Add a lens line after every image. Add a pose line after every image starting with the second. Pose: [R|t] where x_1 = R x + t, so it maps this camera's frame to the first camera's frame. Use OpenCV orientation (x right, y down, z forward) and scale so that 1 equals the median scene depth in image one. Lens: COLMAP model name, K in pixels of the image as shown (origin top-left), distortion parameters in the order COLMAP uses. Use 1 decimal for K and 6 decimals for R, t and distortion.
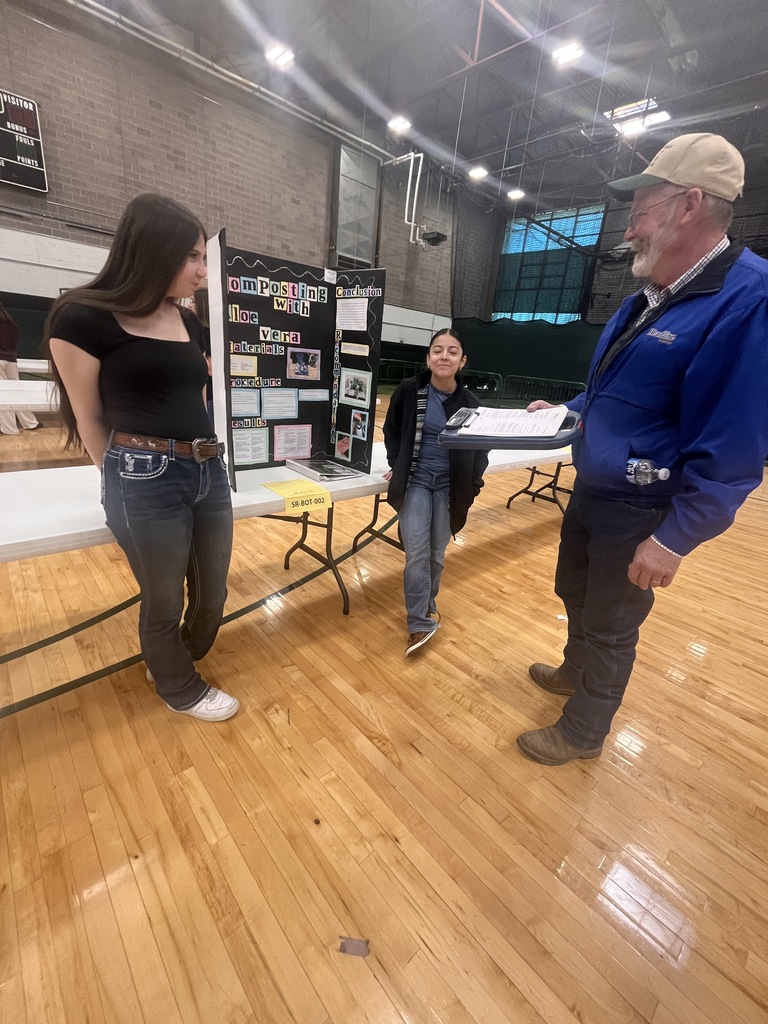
lens RADIAL K [[451.6, 0, 386.9], [0, 451.6, 507.0], [0, 0, 1]] dist [-0.002605, 0.001472]
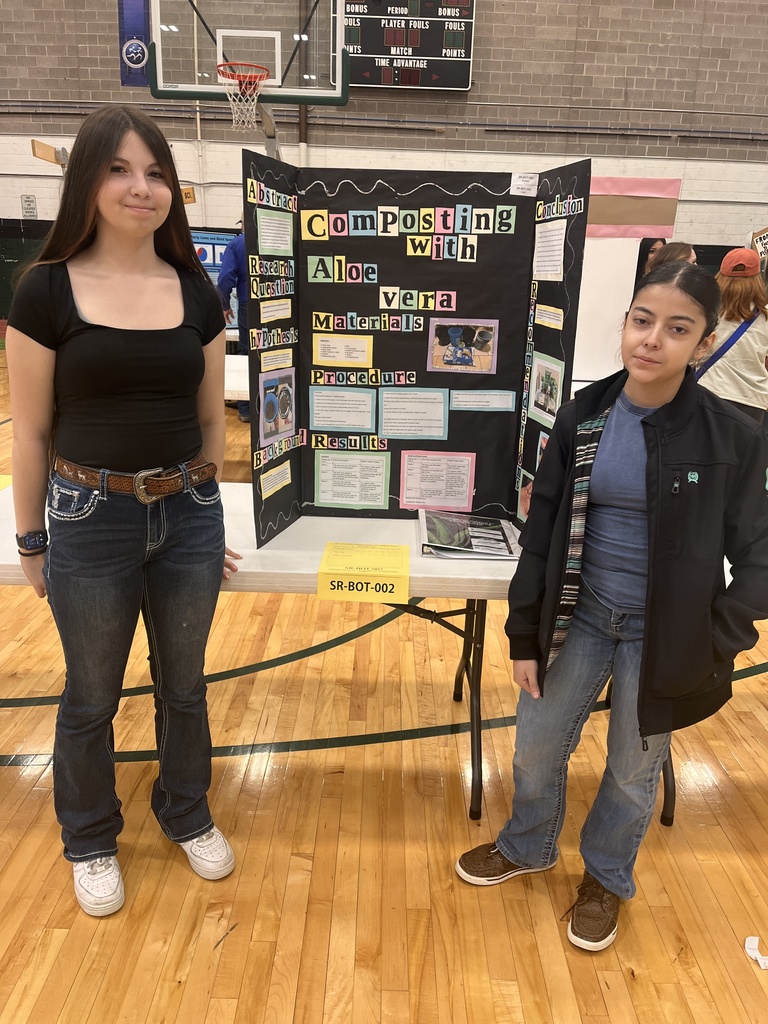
lens RADIAL K [[795.1, 0, 382.6], [0, 795.1, 521.3], [0, 0, 1]] dist [0.065794, -0.101398]
pose [[0.735925, 0.141904, -0.662026, 0.433185], [-0.180878, 0.983457, 0.009733, -0.094415], [0.652455, 0.112583, 0.749418, 0.217932]]
